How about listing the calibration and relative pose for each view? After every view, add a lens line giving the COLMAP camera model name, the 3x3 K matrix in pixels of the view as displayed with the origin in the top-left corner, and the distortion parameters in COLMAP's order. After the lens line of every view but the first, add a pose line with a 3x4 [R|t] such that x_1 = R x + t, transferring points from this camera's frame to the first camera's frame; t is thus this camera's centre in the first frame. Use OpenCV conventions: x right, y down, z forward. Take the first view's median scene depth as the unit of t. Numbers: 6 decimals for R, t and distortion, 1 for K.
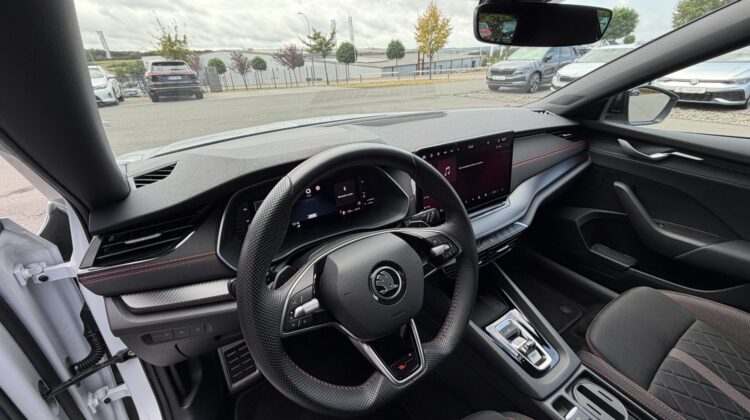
lens RADIAL K [[302.6, 0, 375.0], [0, 302.6, 210.0], [0, 0, 1]] dist [0.001161, 0.000178]
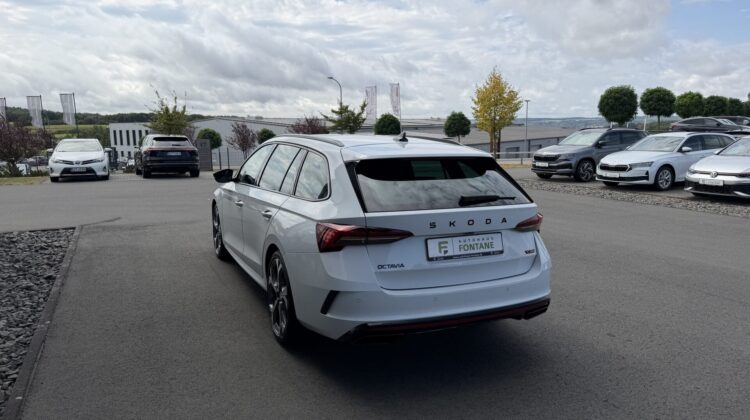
lens RADIAL K [[542.0, 0, 375.0], [0, 542.0, 210.0], [0, 0, 1]] dist [0.075229, -0.111670]
pose [[0.990155, 0.041345, -0.133730, 0.153300], [-0.081082, 0.948188, -0.307191, 0.171151], [0.114100, 0.315009, 0.942205, -0.405343]]
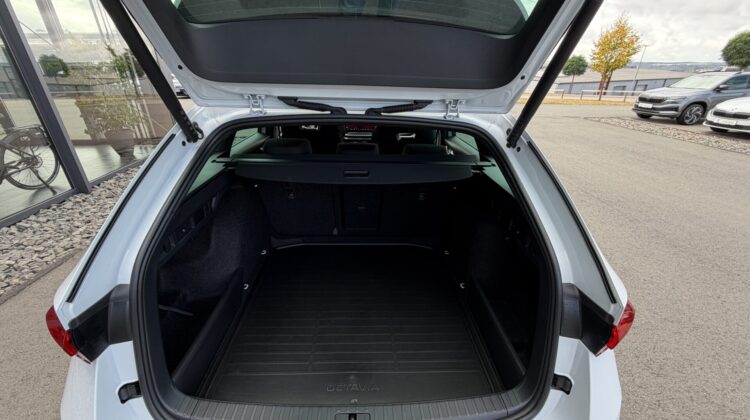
lens RADIAL K [[302.6, 0, 375.0], [0, 302.6, 210.0], [0, 0, 1]] dist [0.001161, 0.000178]
pose [[0.858292, 0.254462, -0.445627, 0.183541], [-0.263833, 0.963649, 0.042111, 0.051918], [0.440144, 0.081427, 0.894228, -0.167098]]
